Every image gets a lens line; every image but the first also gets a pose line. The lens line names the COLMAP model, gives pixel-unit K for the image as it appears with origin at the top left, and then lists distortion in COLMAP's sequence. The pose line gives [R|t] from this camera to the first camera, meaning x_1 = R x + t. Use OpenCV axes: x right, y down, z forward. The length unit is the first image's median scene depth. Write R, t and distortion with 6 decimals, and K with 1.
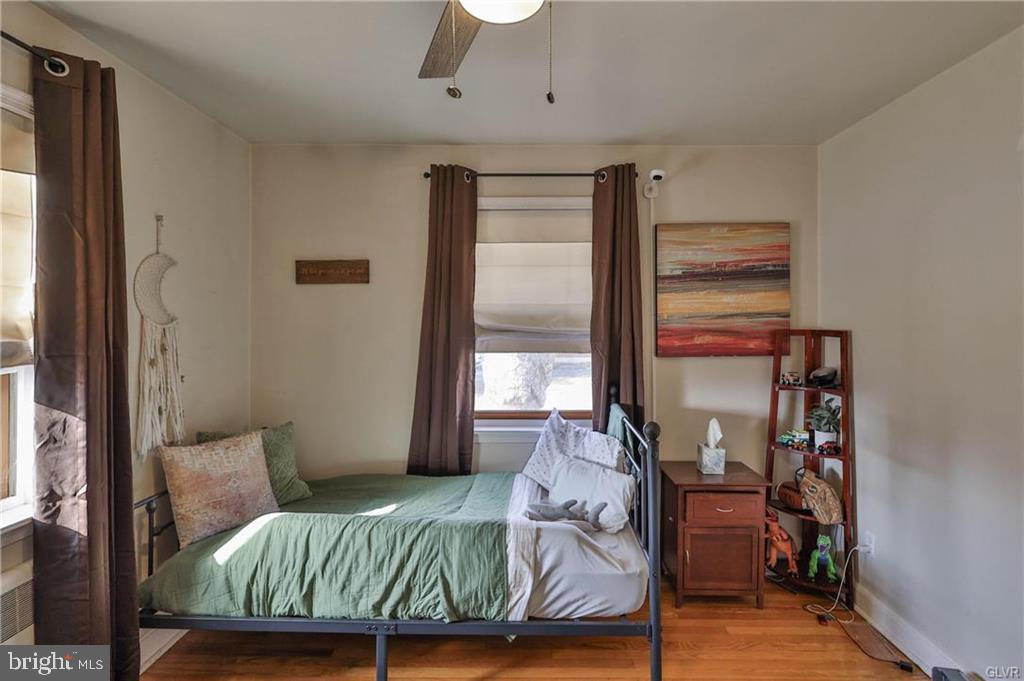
lens RADIAL K [[504.9, 0, 513.8], [0, 504.9, 324.9], [0, 0, 1]] dist [0.014417, -0.012819]
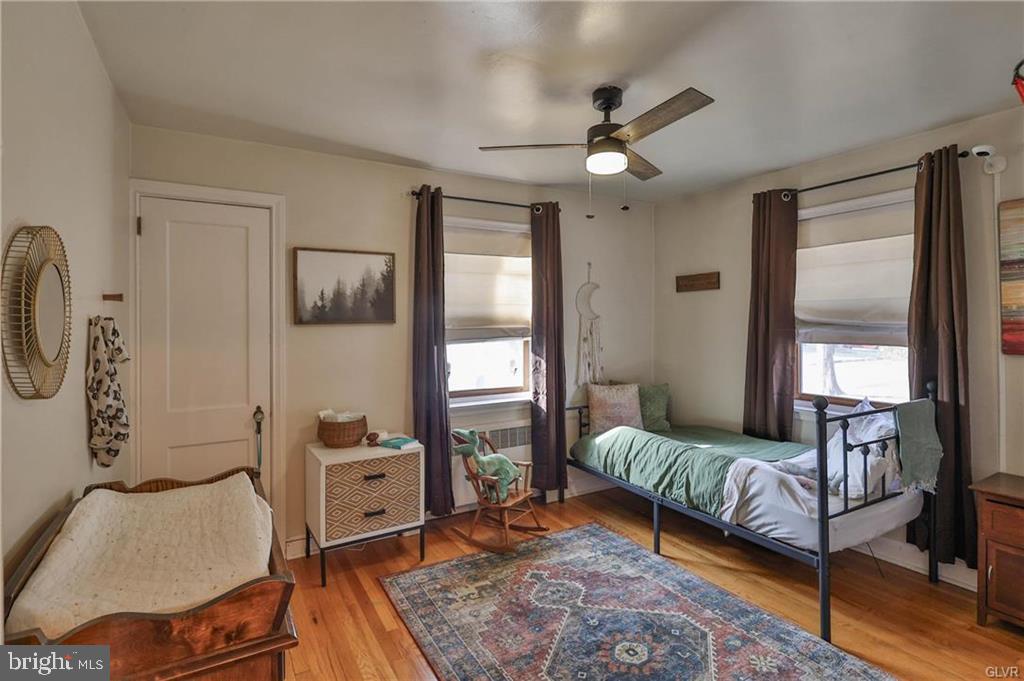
lens RADIAL K [[504.9, 0, 513.8], [0, 504.9, 324.9], [0, 0, 1]] dist [0.014417, -0.012819]
pose [[0.516430, 0.001958, -0.856327, 0.910354], [0.001054, 0.999995, 0.002923, 0.014299], [0.856329, -0.002412, 0.516426, -0.265795]]
